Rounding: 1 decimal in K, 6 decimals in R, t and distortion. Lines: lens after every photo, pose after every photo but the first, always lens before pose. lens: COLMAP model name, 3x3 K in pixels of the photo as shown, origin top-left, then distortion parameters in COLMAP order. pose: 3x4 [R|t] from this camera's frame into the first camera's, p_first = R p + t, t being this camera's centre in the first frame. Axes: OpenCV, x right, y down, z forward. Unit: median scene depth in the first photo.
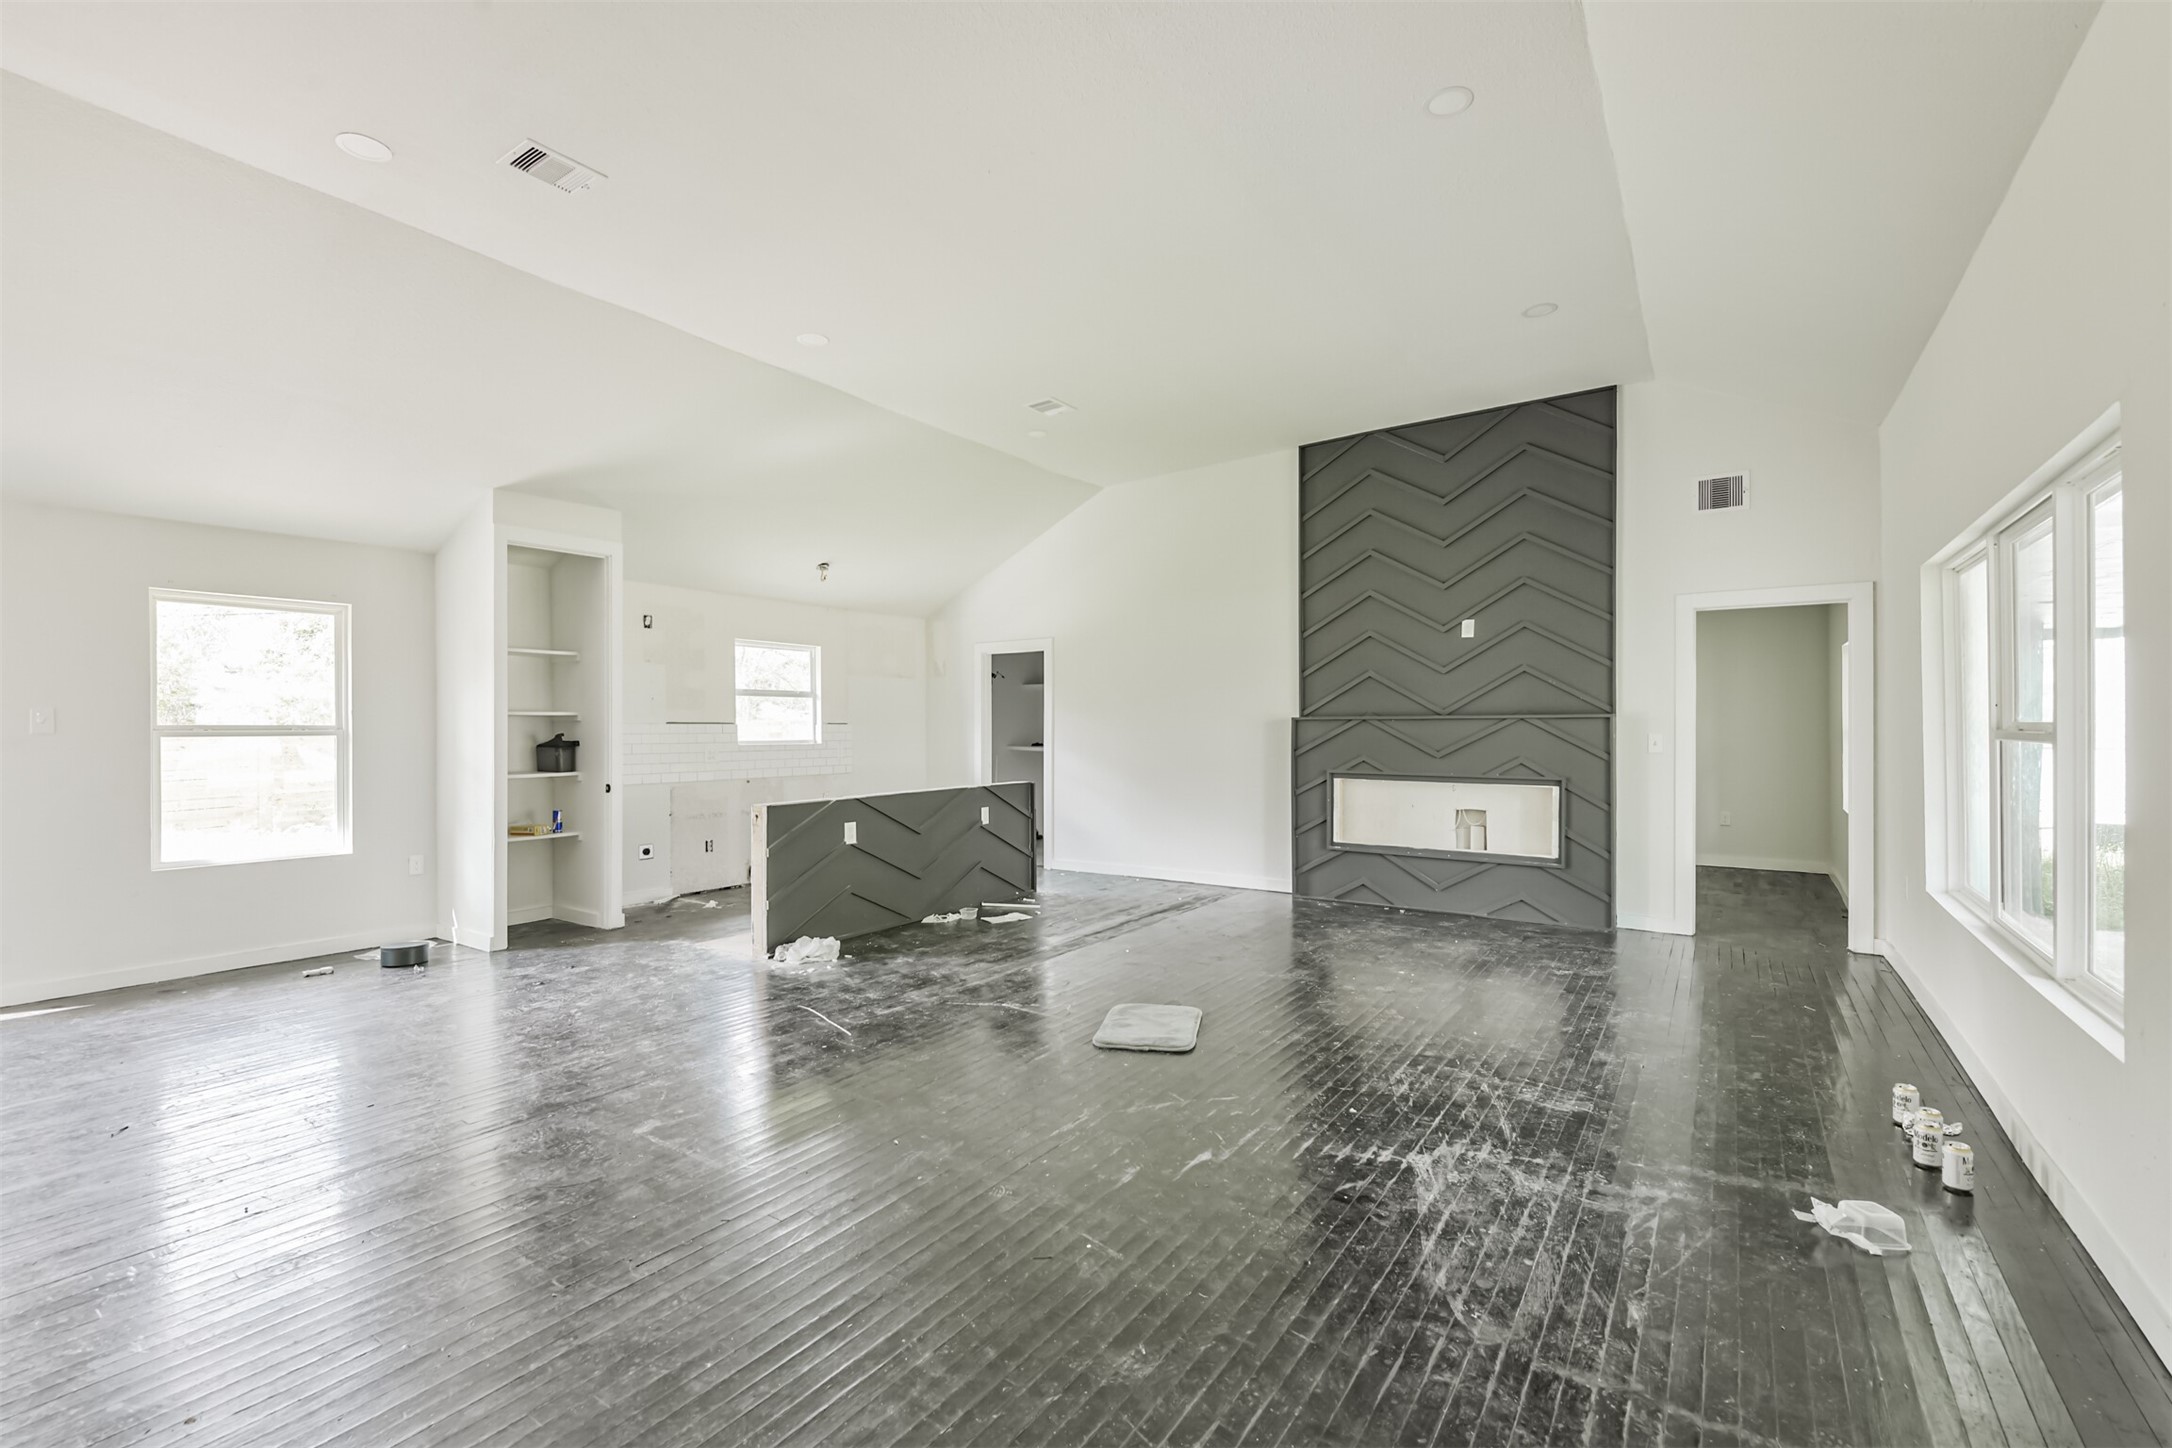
lens RADIAL K [[942.3, 0, 1096.9], [0, 942.3, 726.9], [0, 0, 1]] dist [0.009279, -0.008474]
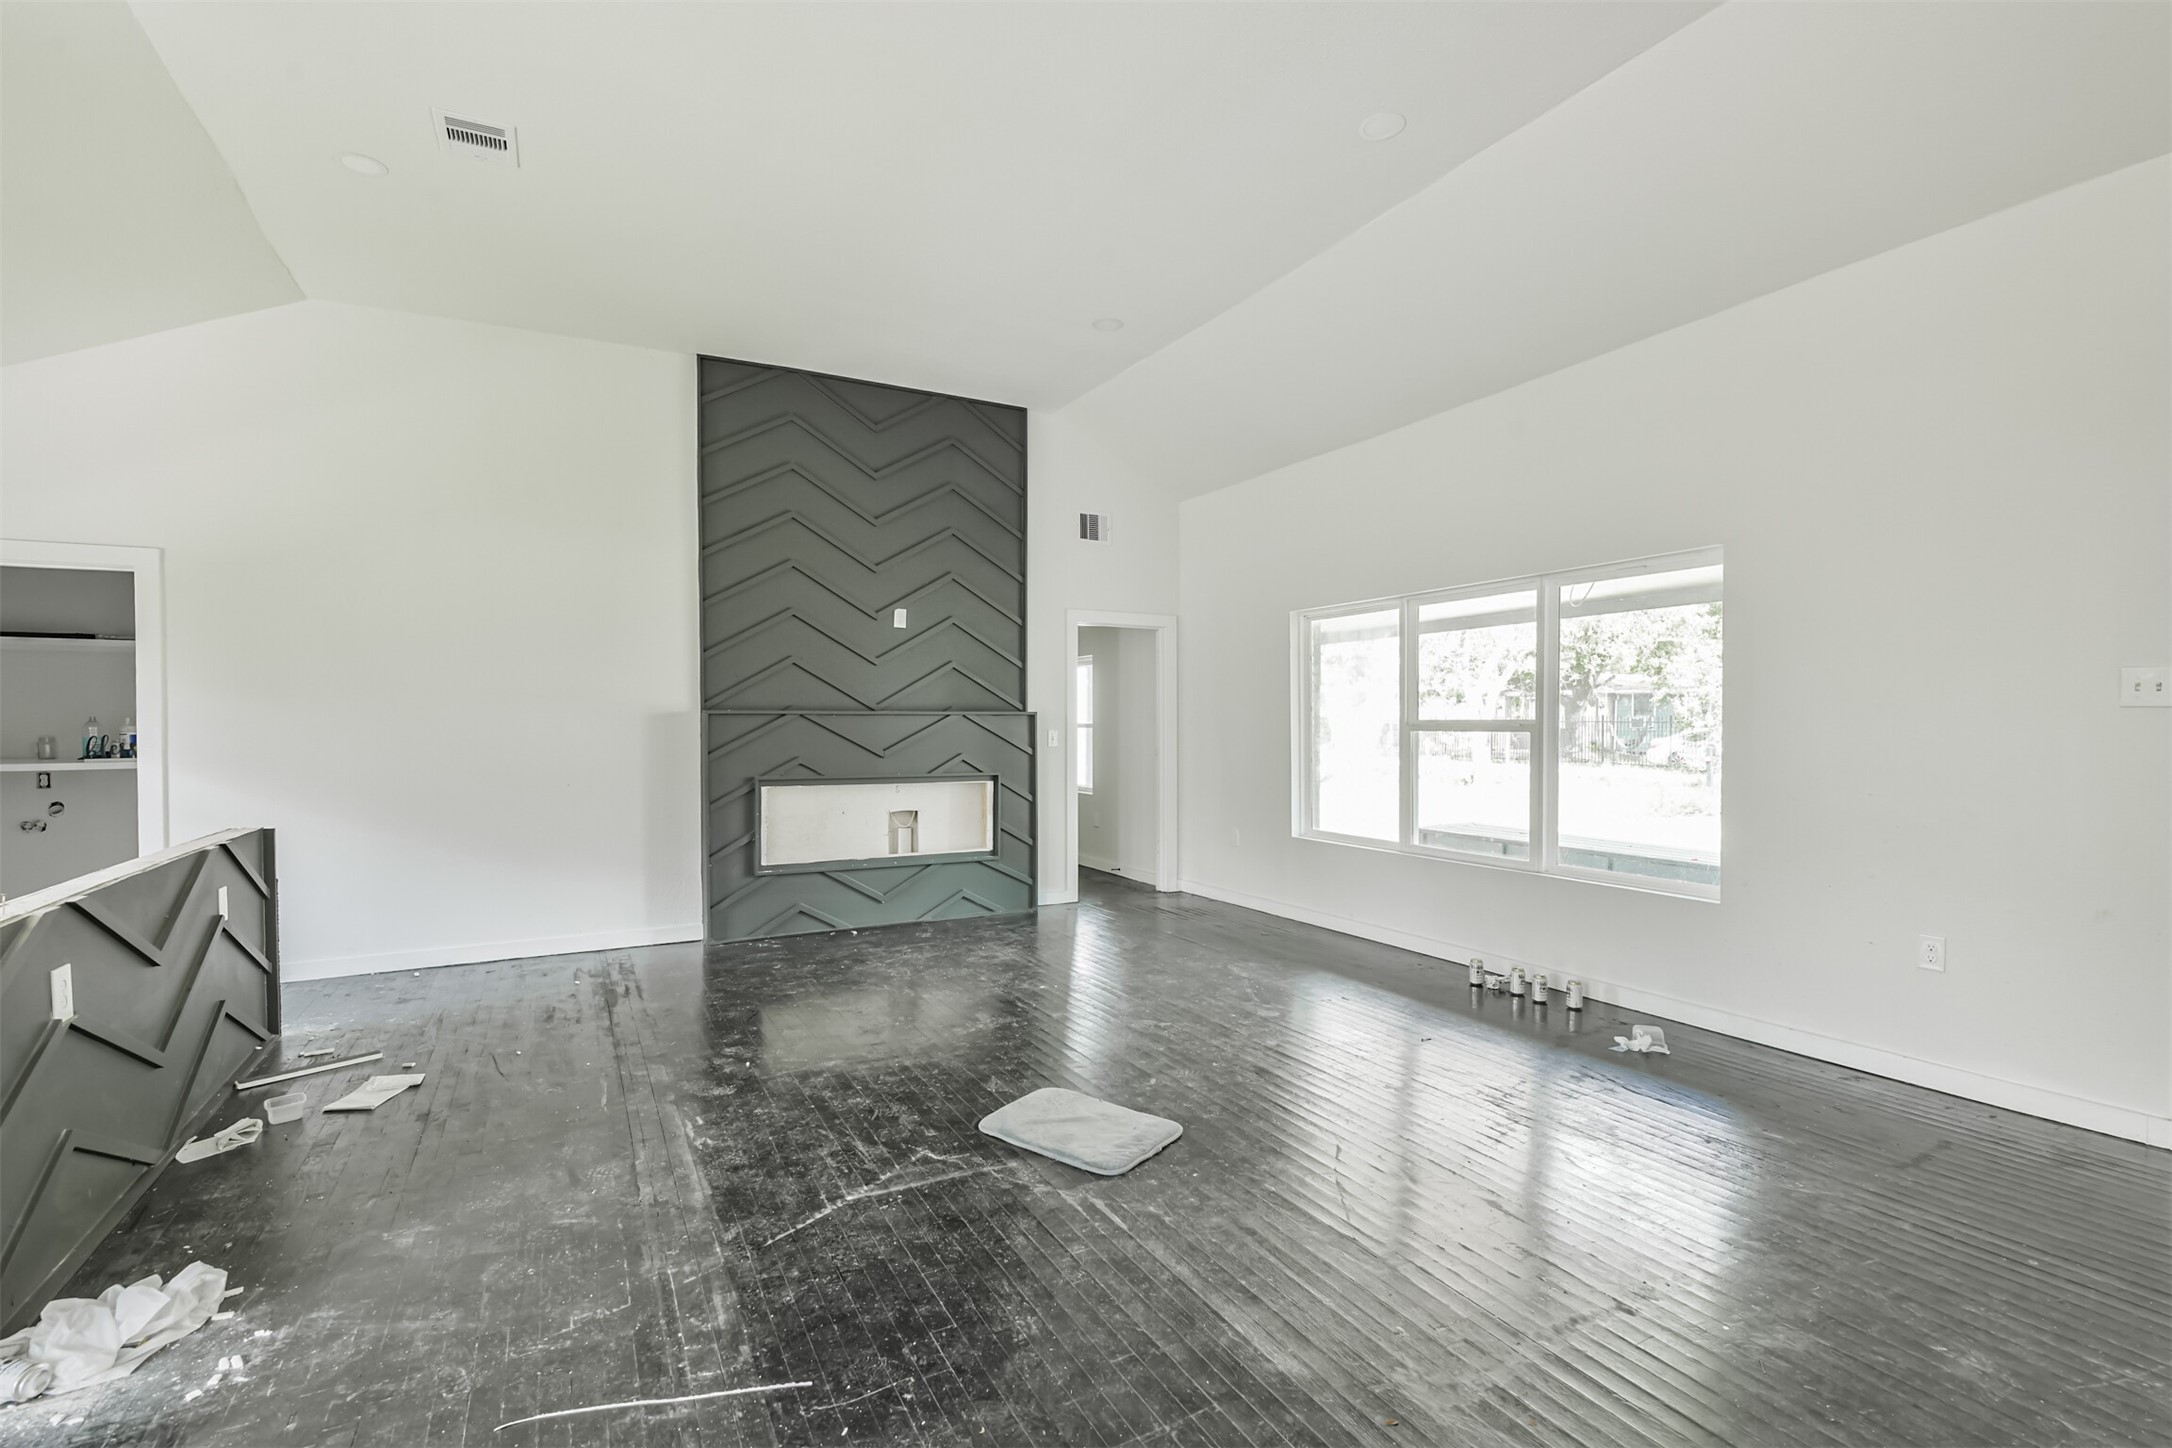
lens RADIAL K [[942.3, 0, 1080.6], [0, 942.3, 759.1], [0, 0, 1]] dist [0.009279, -0.008474]
pose [[0.458821, -0.030069, 0.888020, -0.411571], [-0.002435, 0.999381, 0.035098, 0.001272], [-0.888525, -0.018266, 0.458464, 0.459683]]
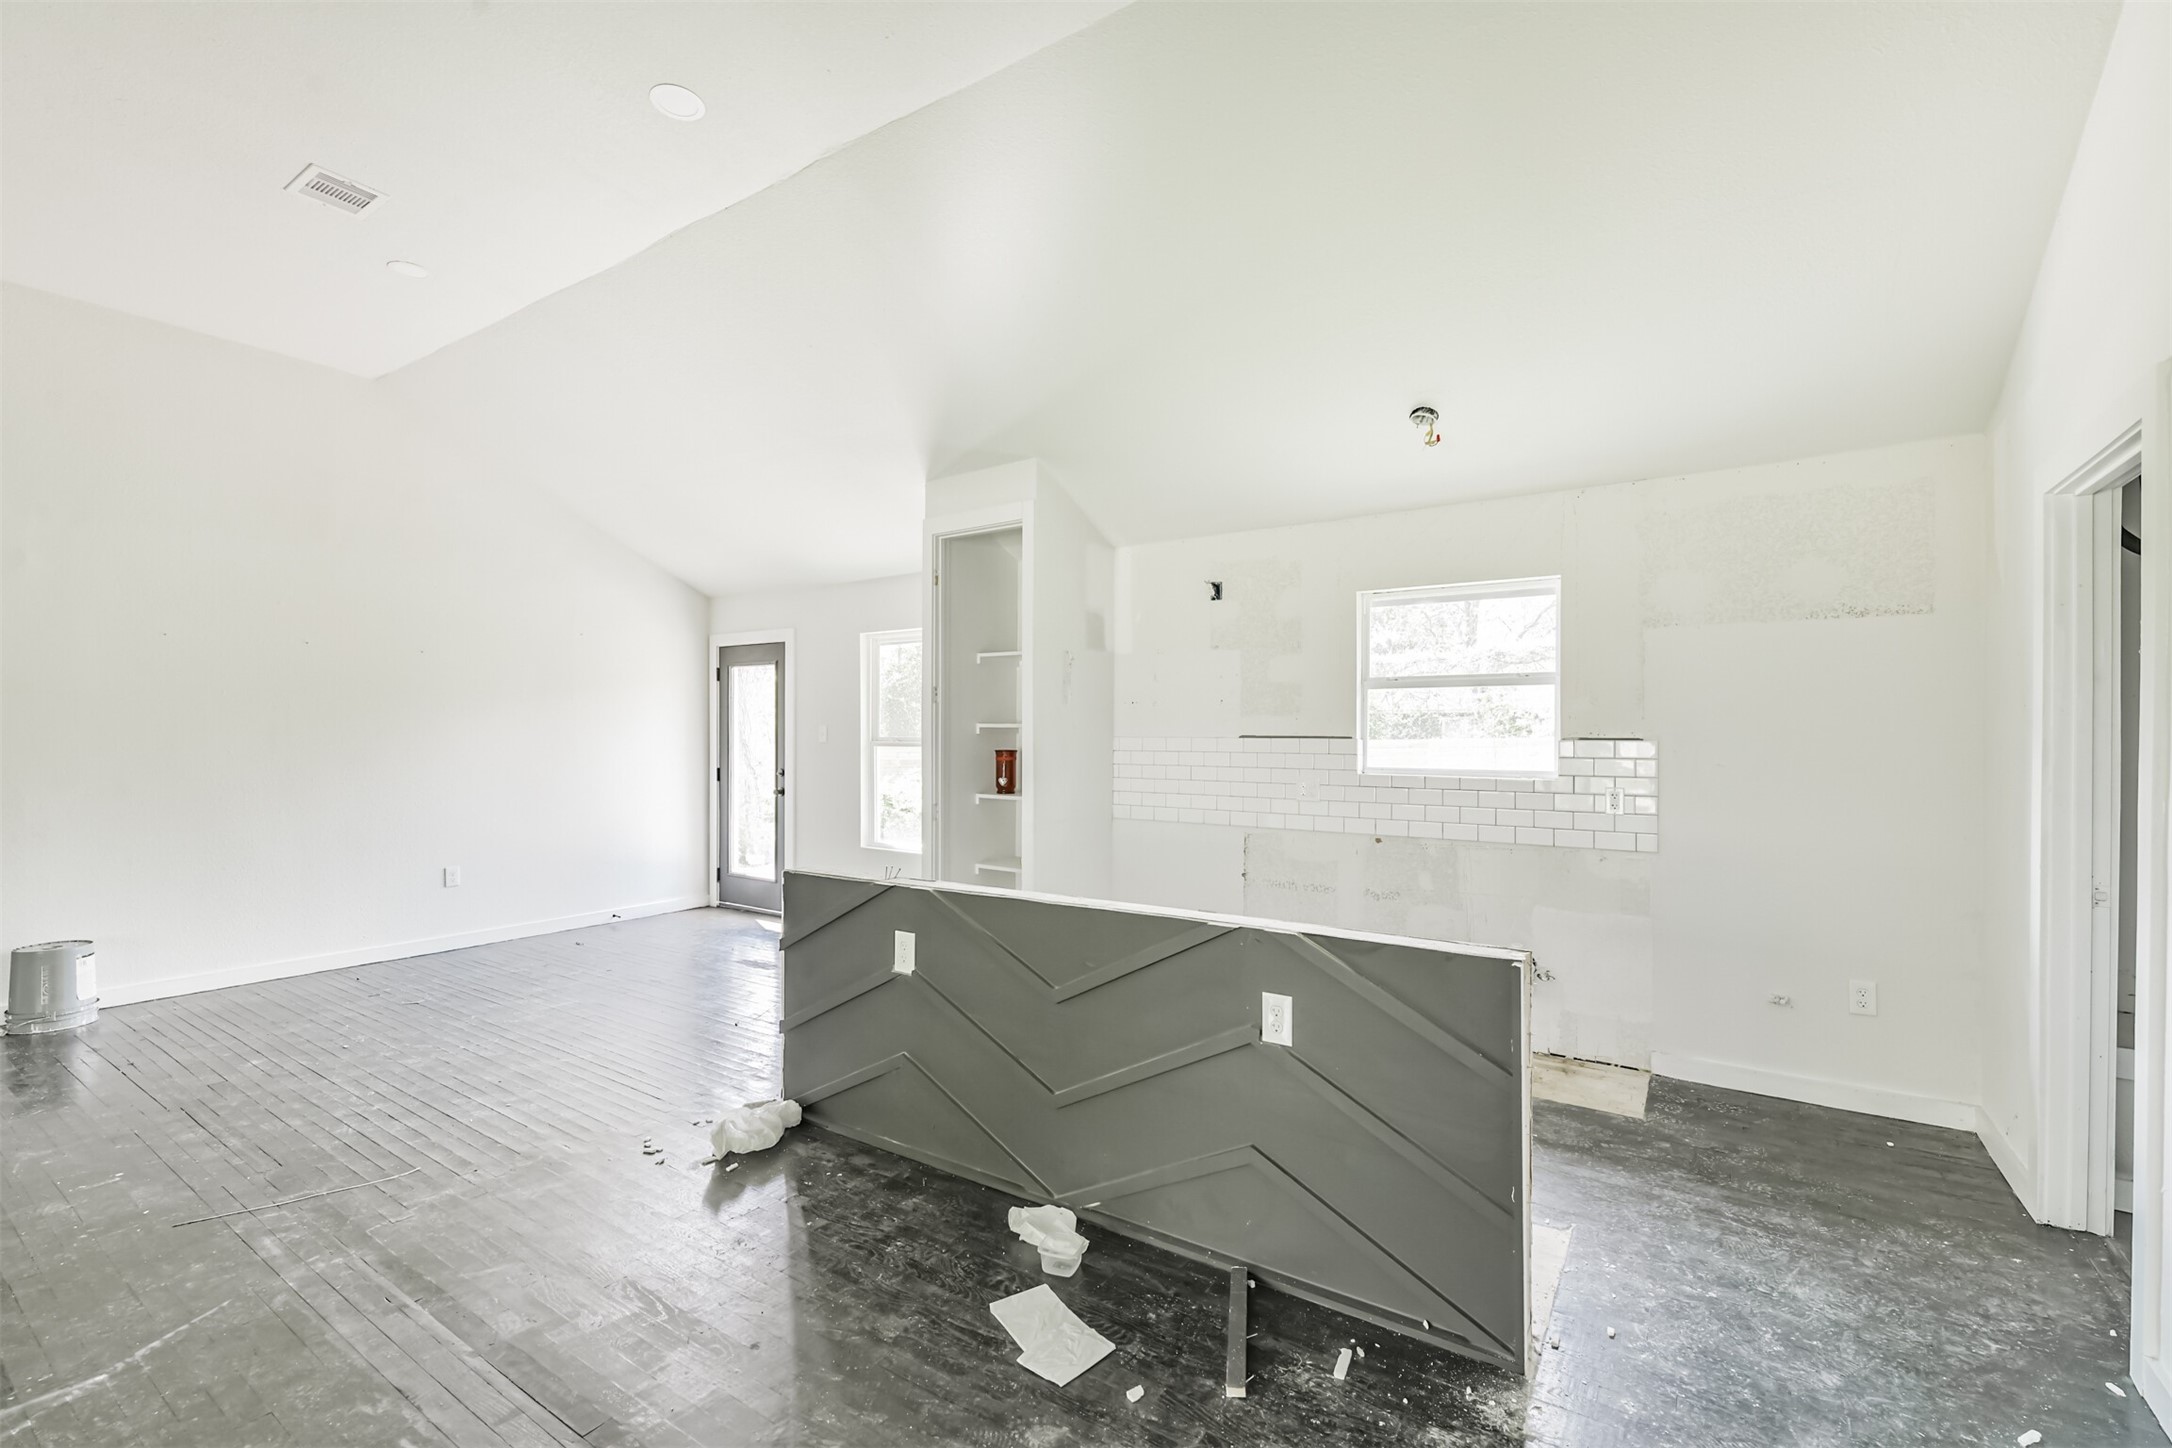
lens RADIAL K [[942.3, 0, 1064.2], [0, 942.3, 710.3], [0, 0, 1]] dist [0.009279, -0.008474]
pose [[-0.017563, -0.022288, -0.999597, 0.263955], [-0.000701, 0.999752, -0.022279, -0.009382], [0.999846, 0.000309, -0.017574, 1.109053]]
